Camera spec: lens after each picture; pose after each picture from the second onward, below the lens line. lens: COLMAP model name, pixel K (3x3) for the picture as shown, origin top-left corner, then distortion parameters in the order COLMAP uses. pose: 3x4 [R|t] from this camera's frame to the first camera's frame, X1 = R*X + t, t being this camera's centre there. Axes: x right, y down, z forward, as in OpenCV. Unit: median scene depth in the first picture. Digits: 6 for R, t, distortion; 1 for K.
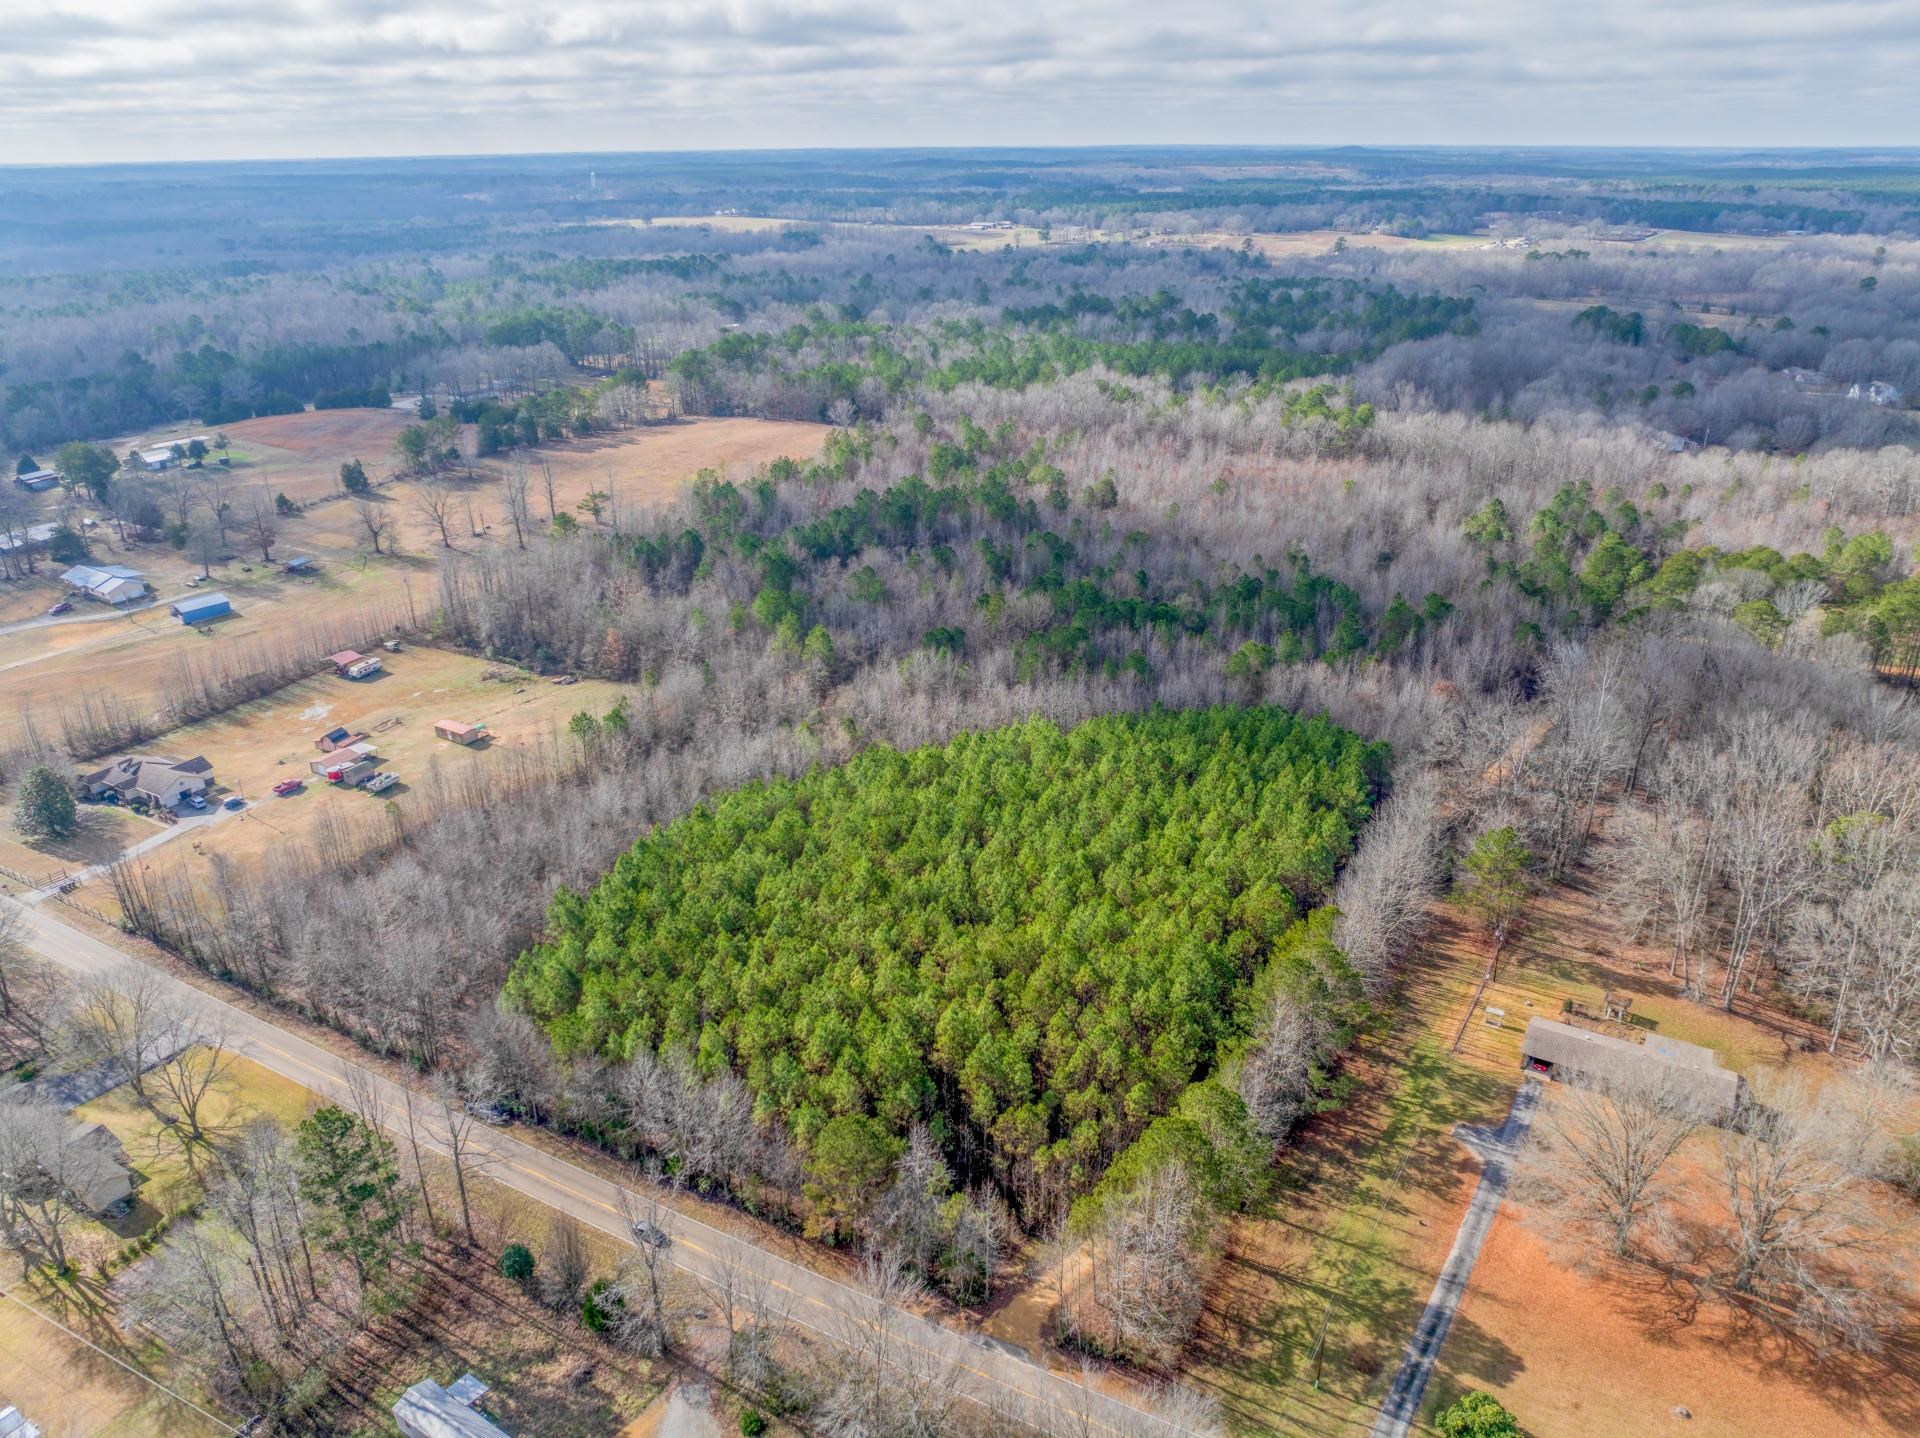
lens RADIAL K [[1369.4, 0, 950.1], [0, 1369.4, 708.3], [0, 0, 1]] dist [-0.072517, 0.043223]
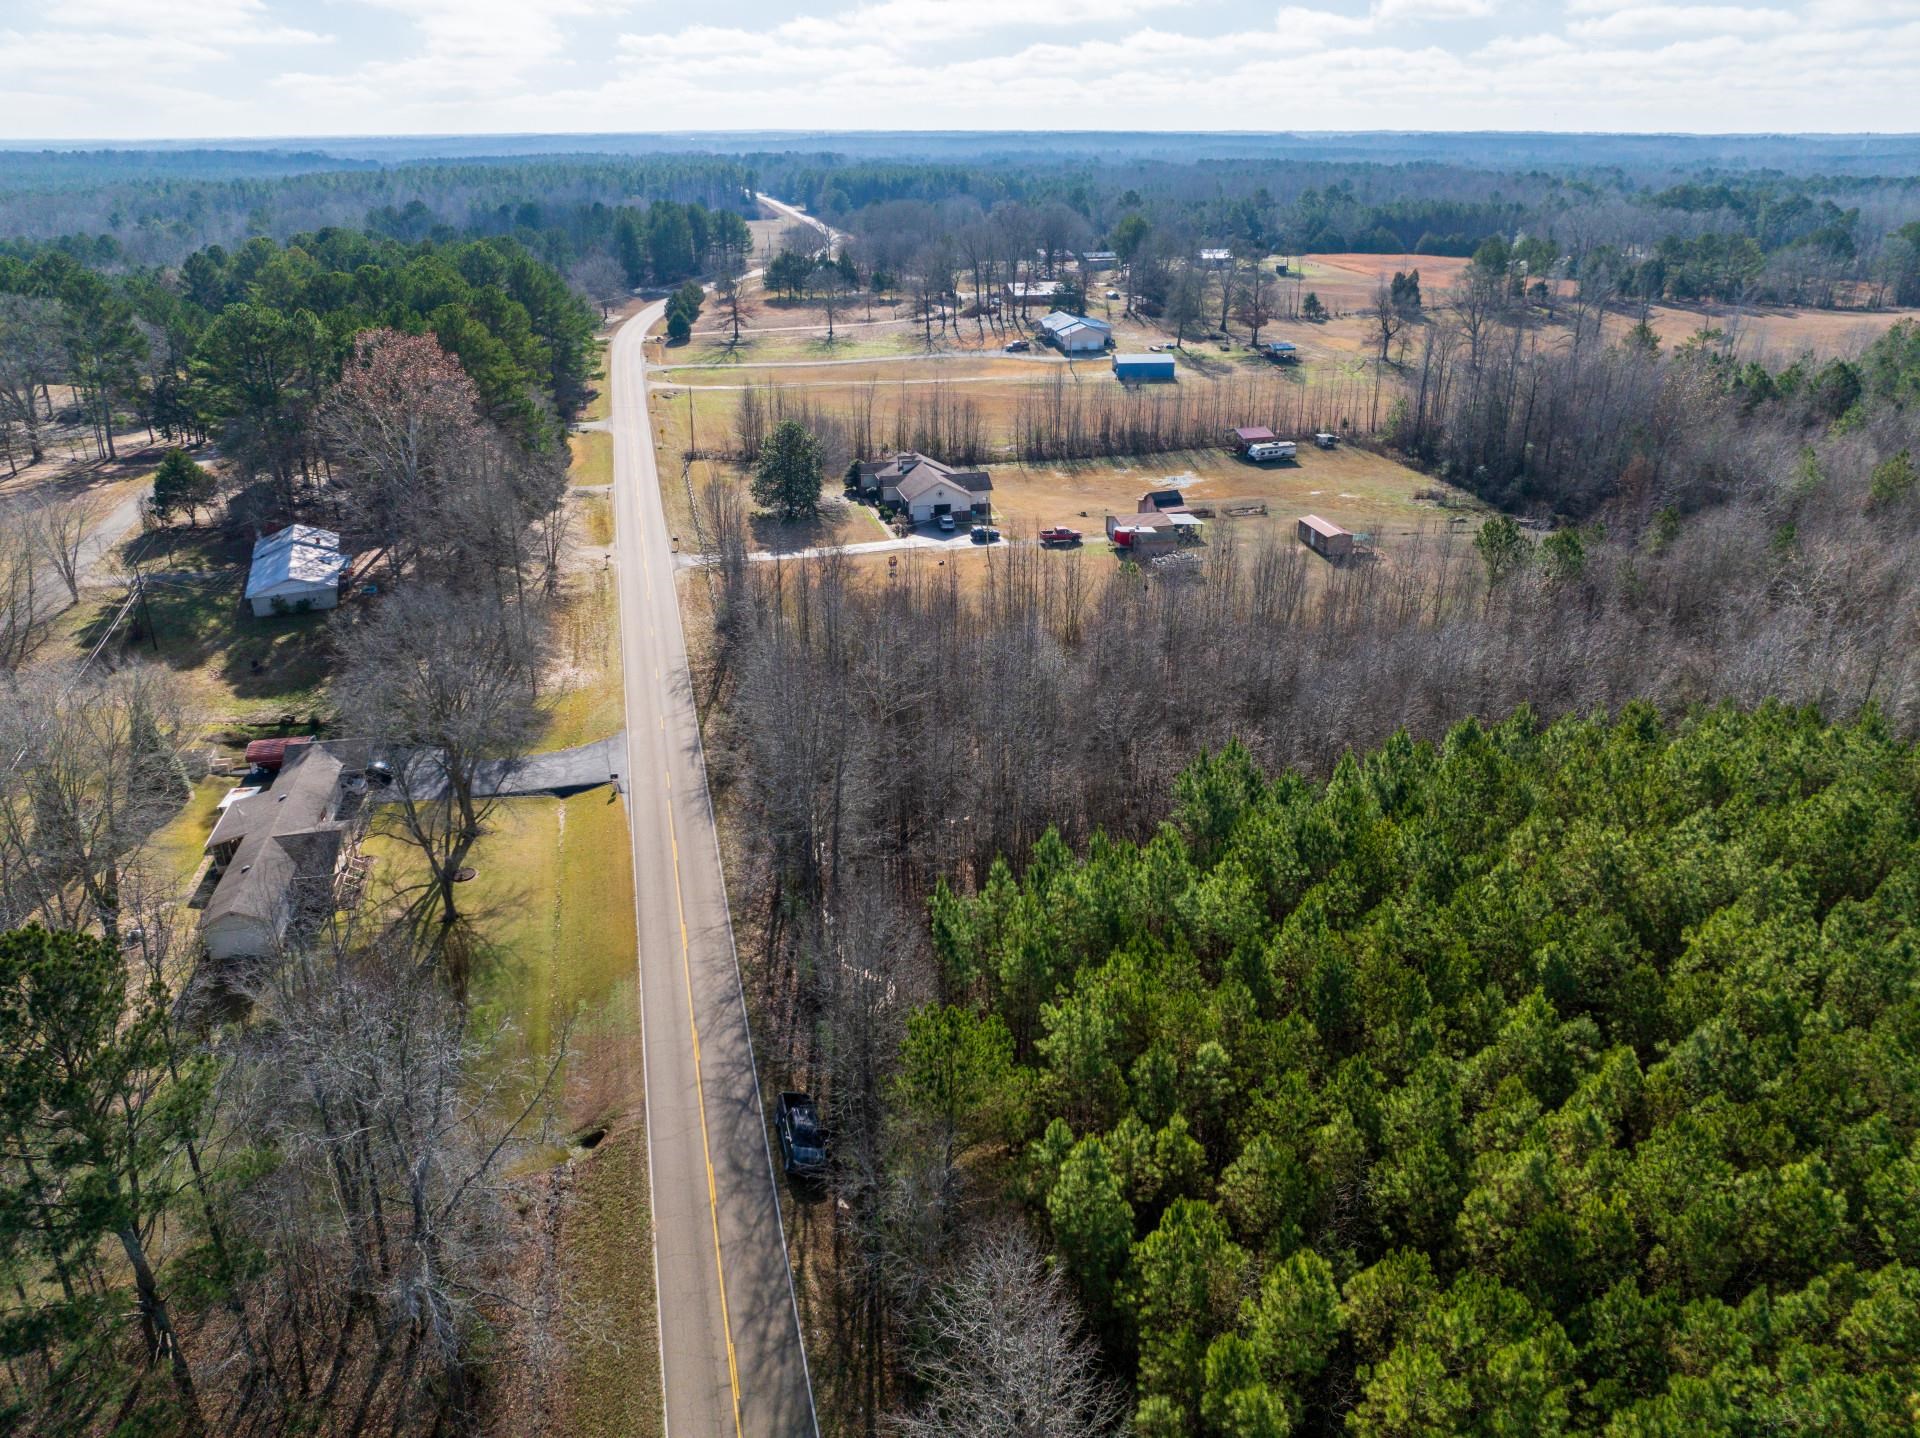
lens RADIAL K [[1369.4, 0, 950.1], [0, 1369.4, 708.3], [0, 0, 1]] dist [-0.072517, 0.043223]
pose [[0.687857, 0.303388, -0.659400, -0.047908], [-0.294744, 0.946935, 0.128218, 0.070029], [0.663309, 0.106159, 0.740777, 0.471535]]
